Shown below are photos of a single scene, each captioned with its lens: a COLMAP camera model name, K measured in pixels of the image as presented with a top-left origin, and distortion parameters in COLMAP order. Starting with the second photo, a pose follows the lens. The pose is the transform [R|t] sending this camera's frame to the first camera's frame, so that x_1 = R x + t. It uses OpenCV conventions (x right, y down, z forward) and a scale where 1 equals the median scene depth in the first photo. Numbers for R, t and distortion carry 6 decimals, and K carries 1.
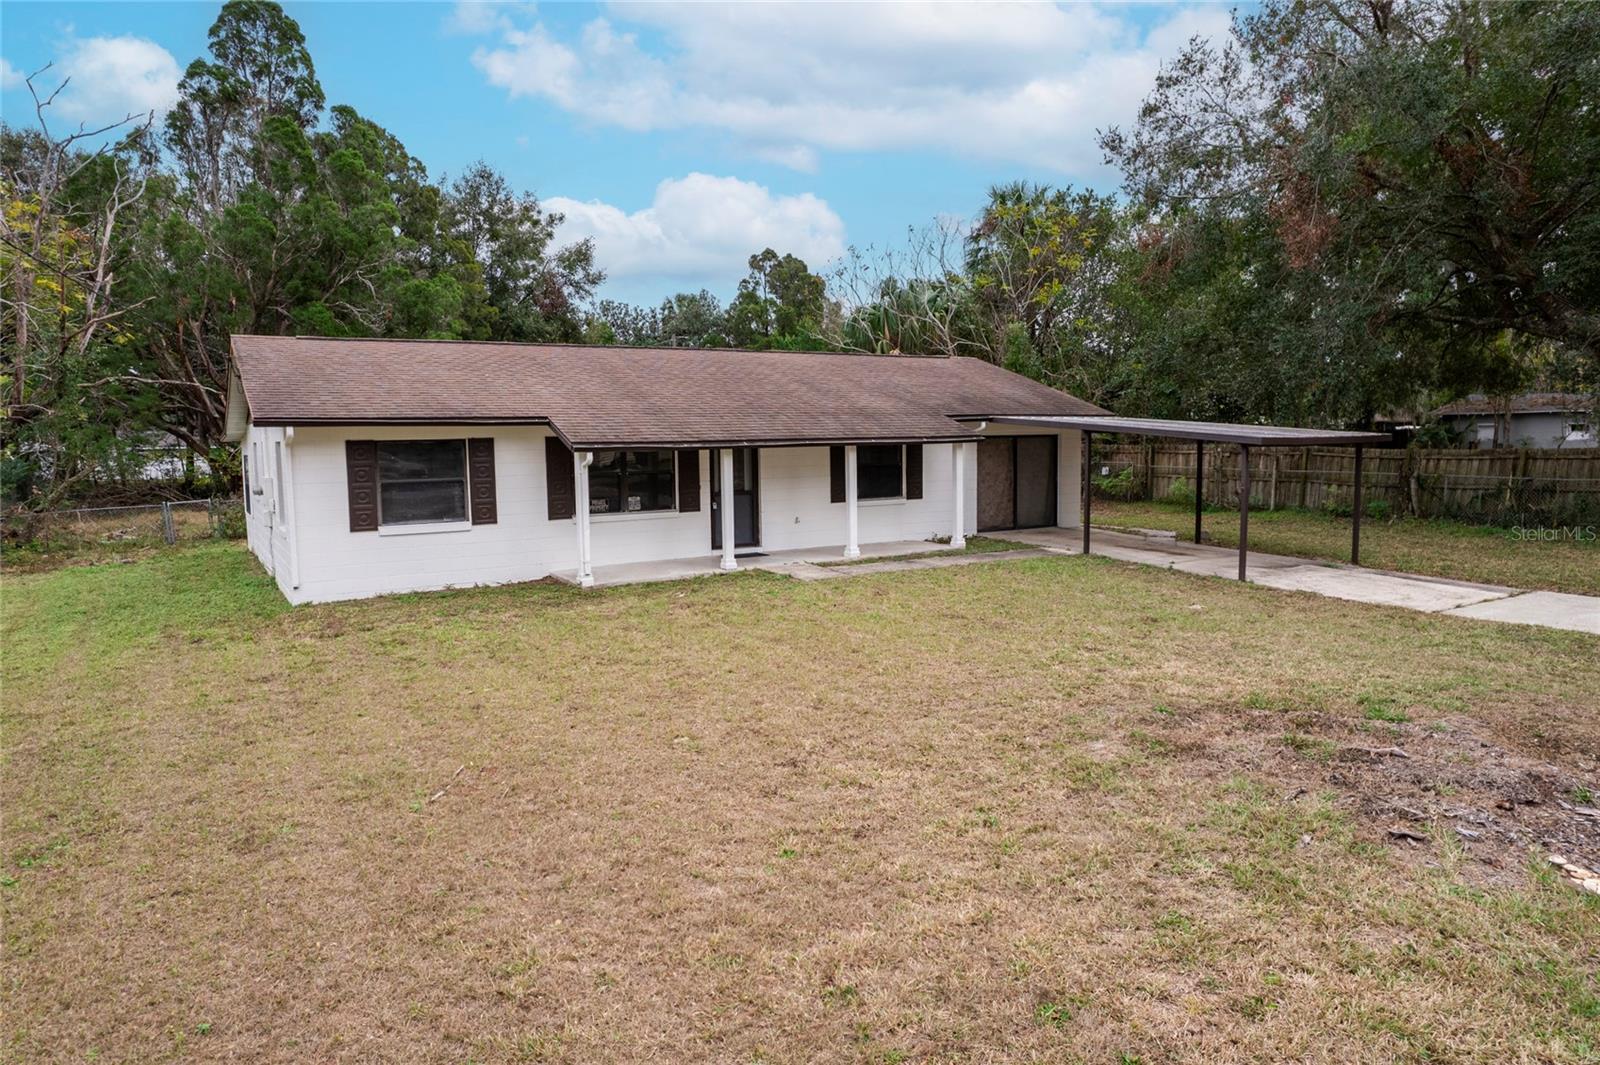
lens RADIAL K [[1021.7, 0, 800.5], [0, 1021.7, 539.7], [0, 0, 1]] dist [-0.075935, 0.066808]
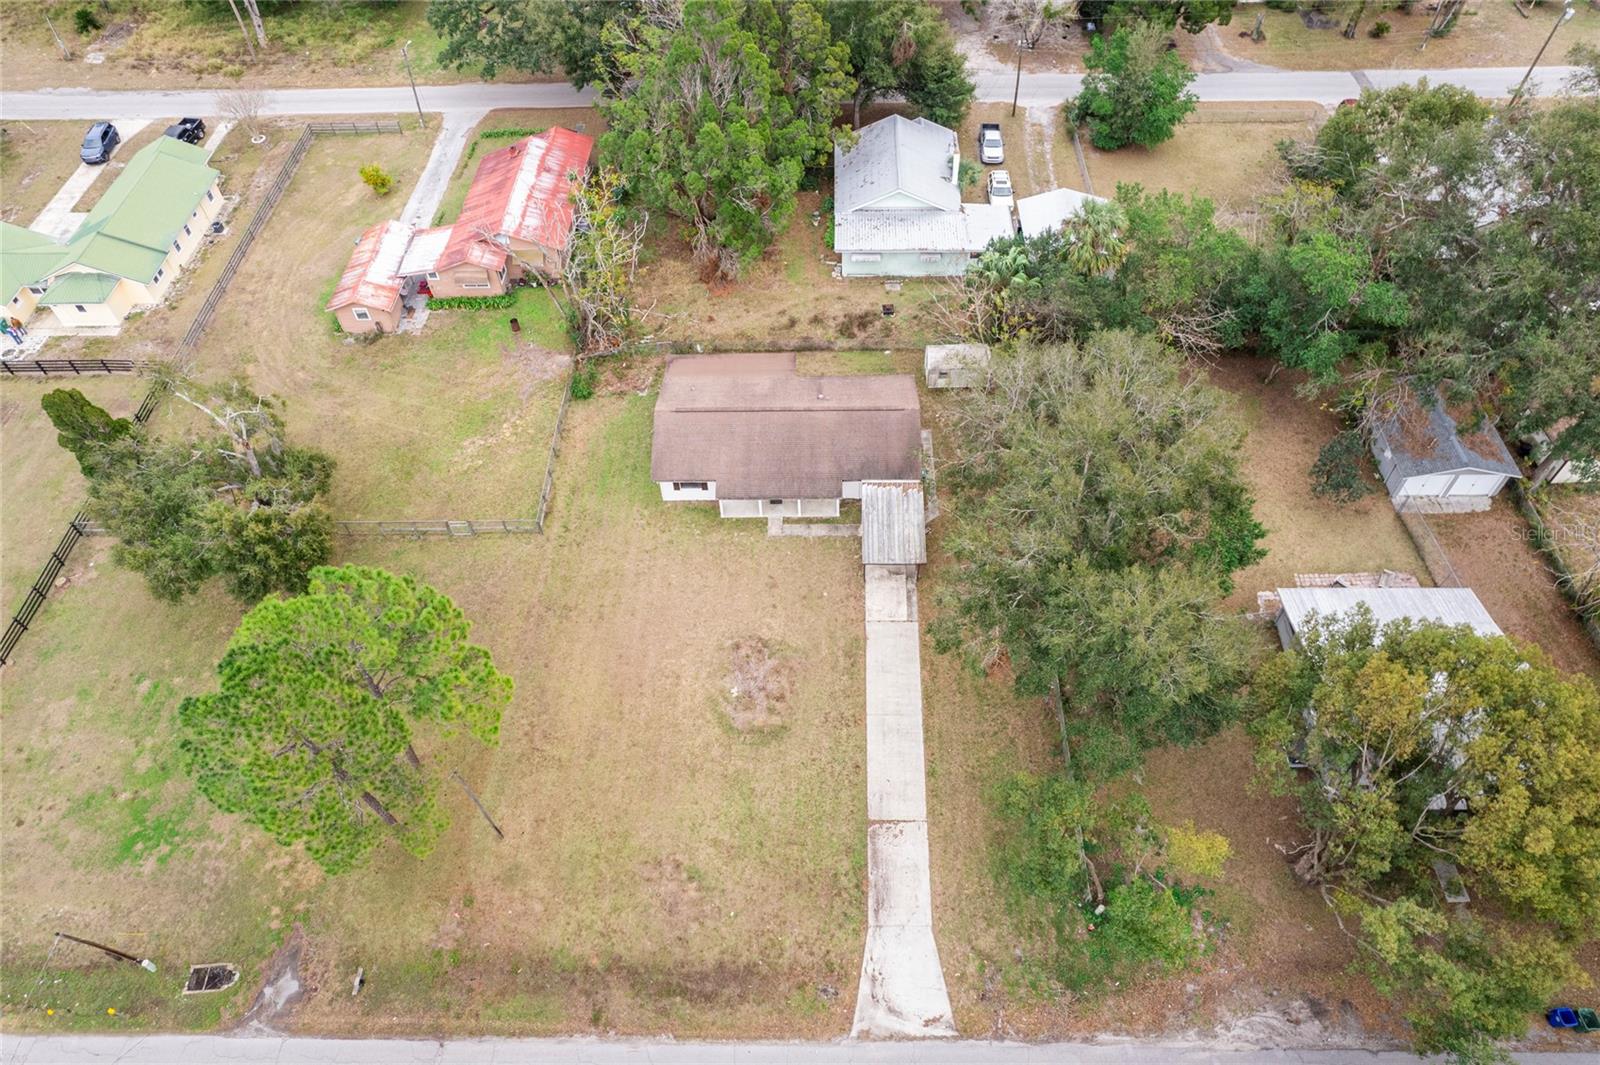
lens RADIAL K [[1057.2, 0, 800.0], [0, 1057.2, 532.5], [0, 0, 1]] dist [-0.076959, 0.072952]
pose [[0.843144, 0.413790, -0.343346, 1.261638], [-0.038770, 0.683684, 0.728748, -2.469905], [0.536289, -0.601127, 0.592487, -1.151983]]
